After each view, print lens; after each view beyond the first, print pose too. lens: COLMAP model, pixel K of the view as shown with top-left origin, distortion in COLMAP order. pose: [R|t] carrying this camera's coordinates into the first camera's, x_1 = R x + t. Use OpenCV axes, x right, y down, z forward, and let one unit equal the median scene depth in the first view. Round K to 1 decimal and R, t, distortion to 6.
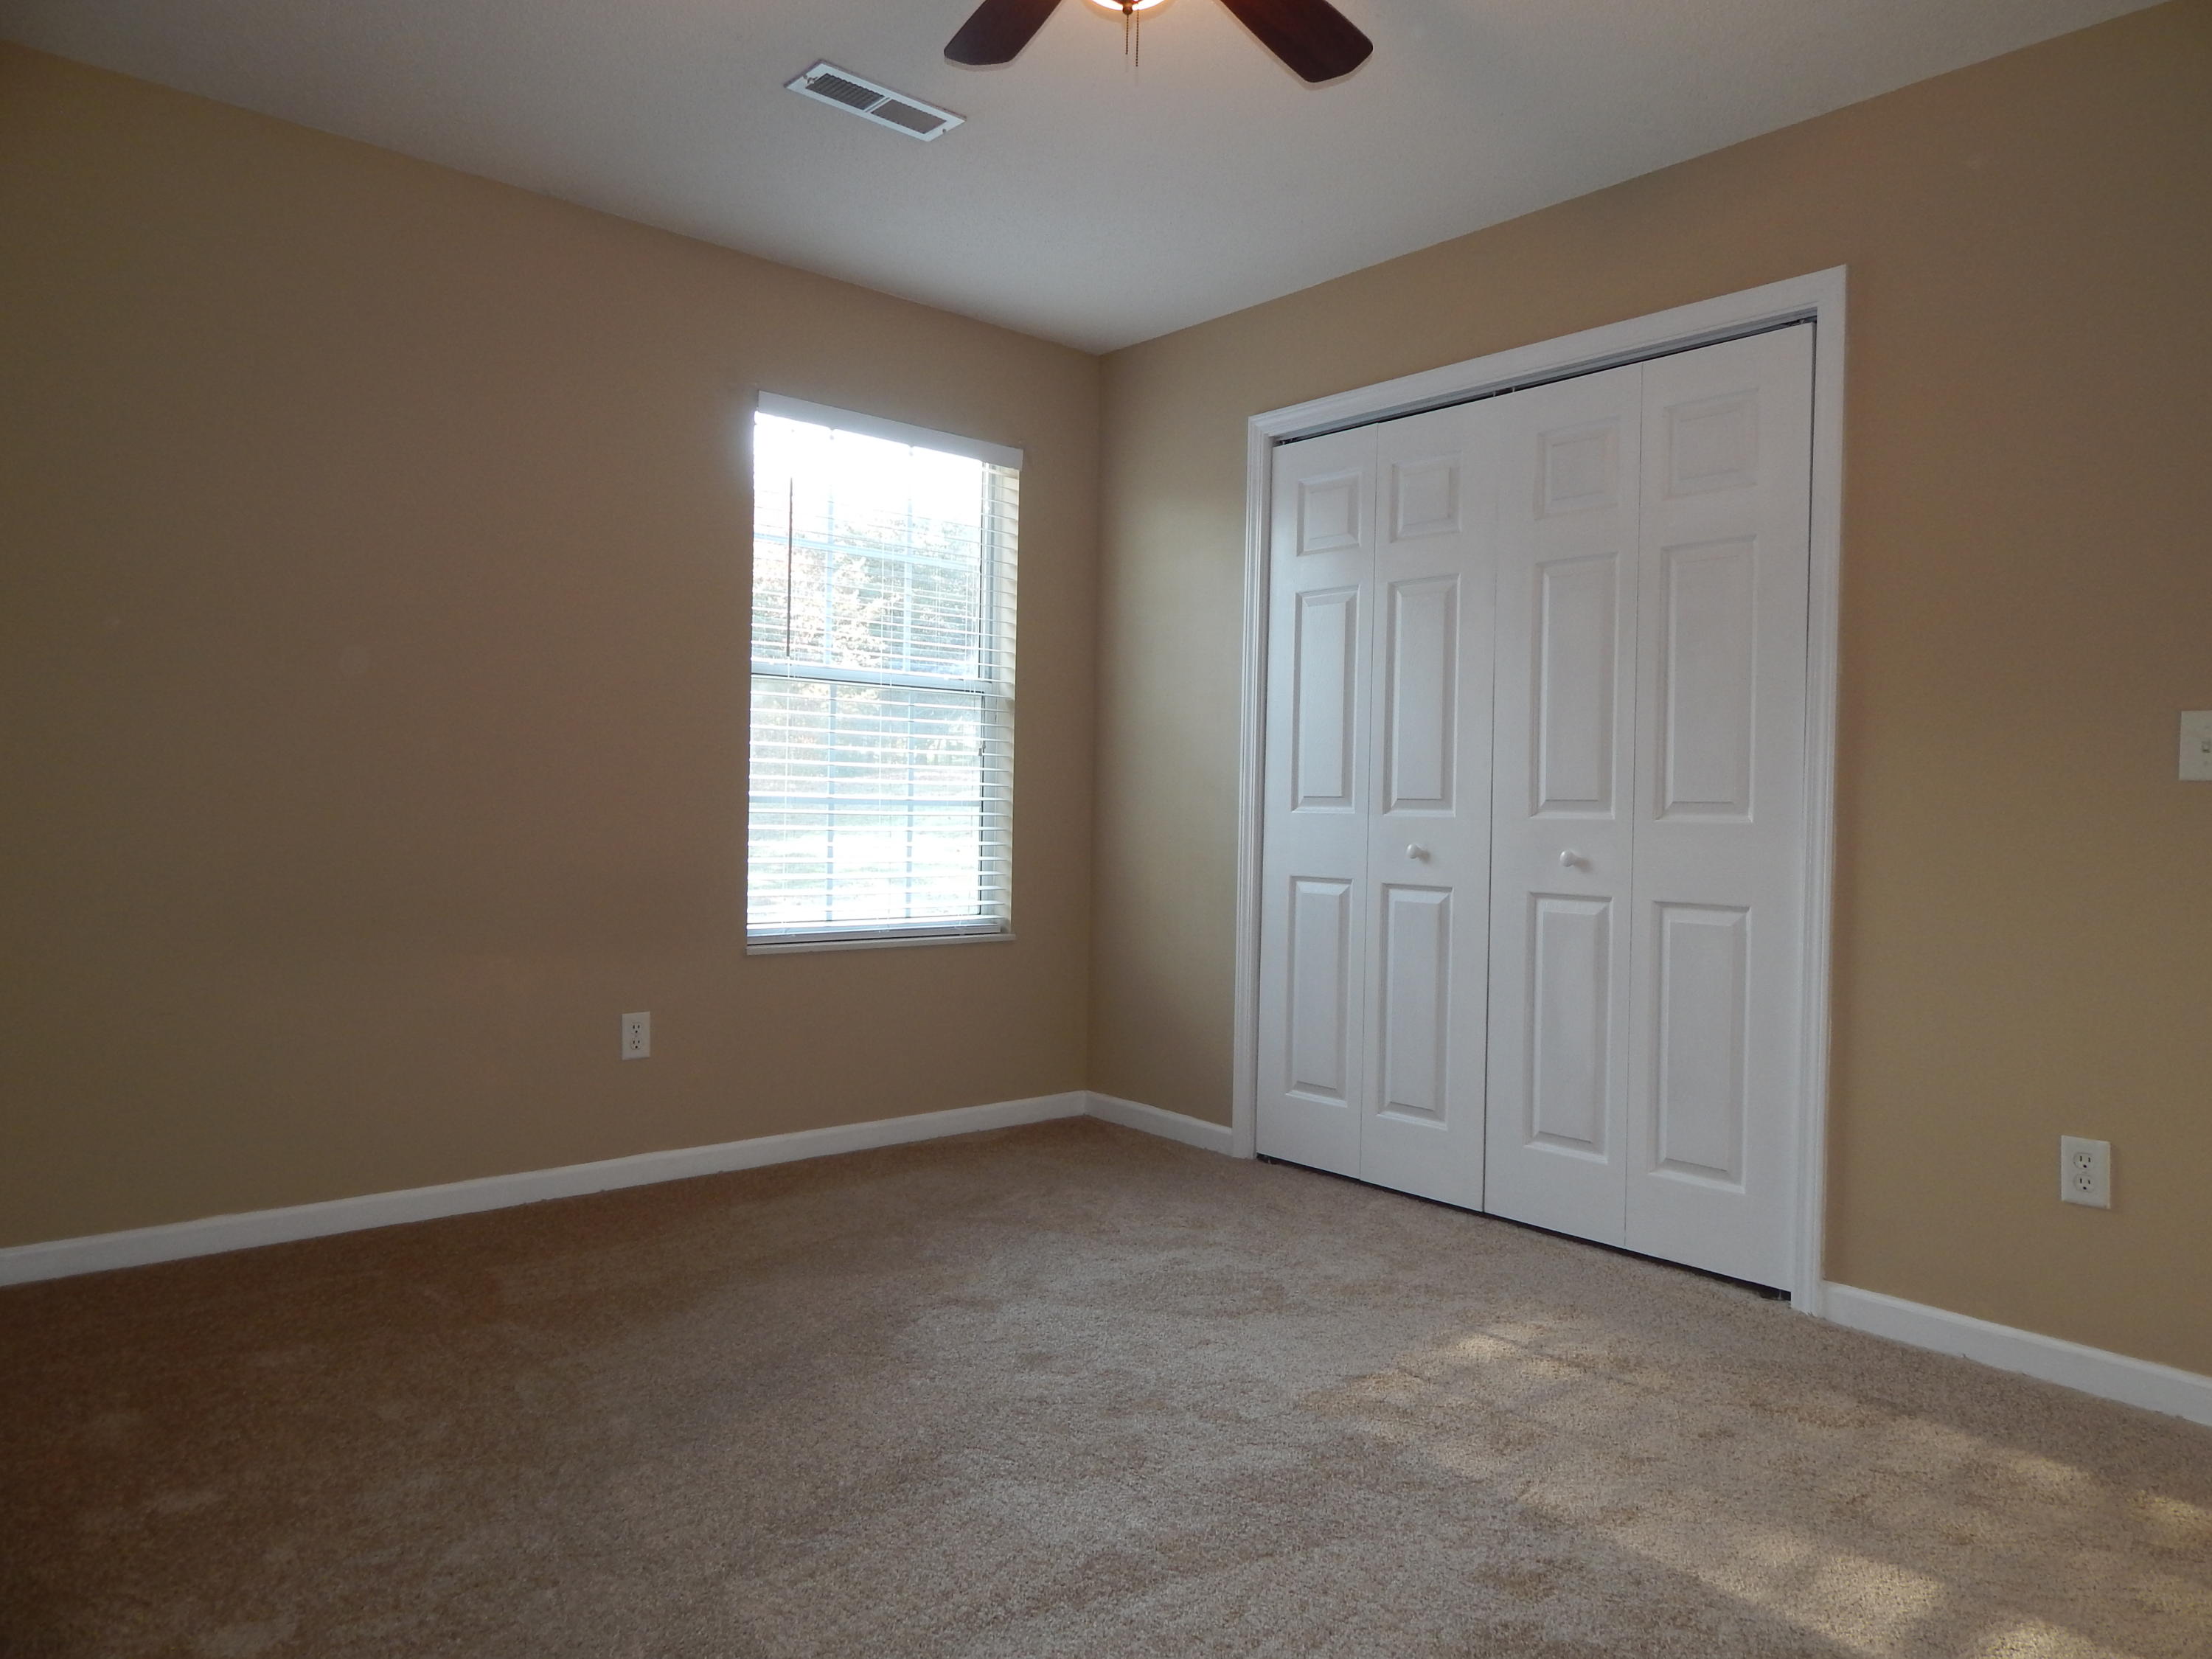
lens RADIAL K [[1448.4, 0, 1109.1], [0, 1448.4, 828.7], [0, 0, 1]] dist [-0.002648, -0.000340]
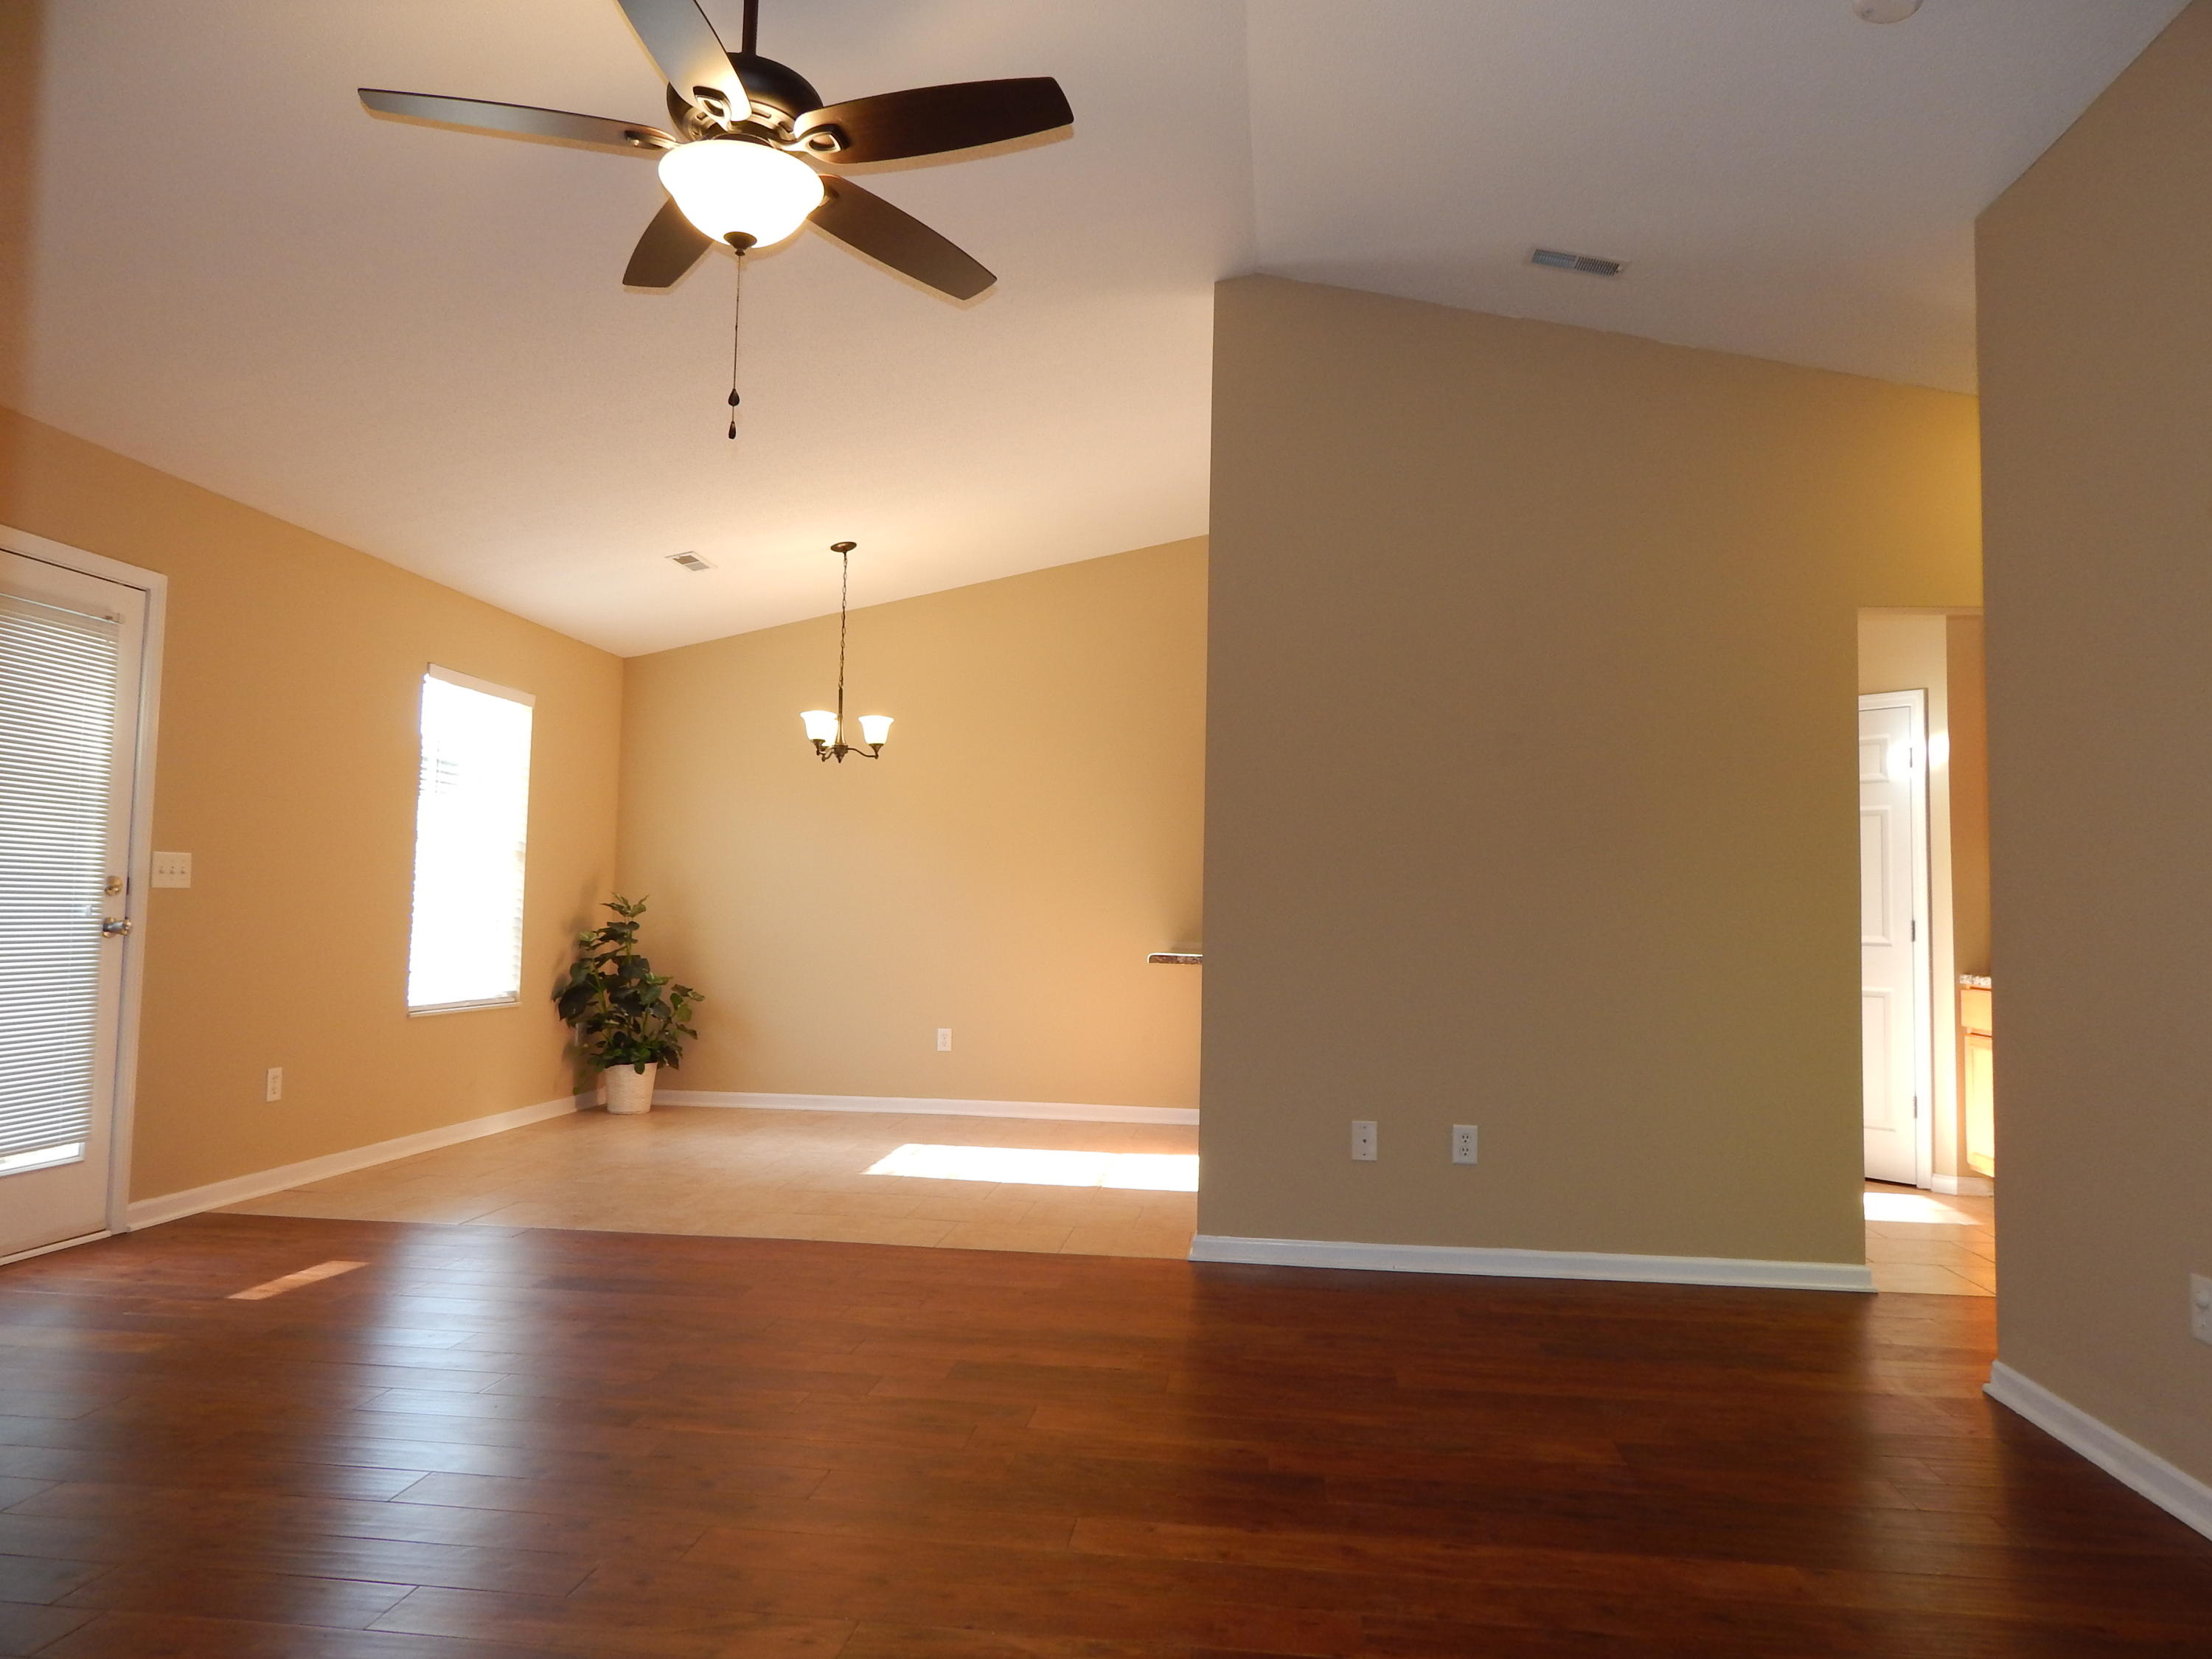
lens RADIAL K [[1450.0, 0, 1097.1], [0, 1450.0, 825.5], [0, 0, 1]] dist [-0.004497, -0.003394]
pose [[0.740287, 0.040621, 0.671063, -0.866686], [0.003223, 0.997947, -0.063964, -0.020792], [-0.672284, 0.049515, 0.738636, -0.766132]]
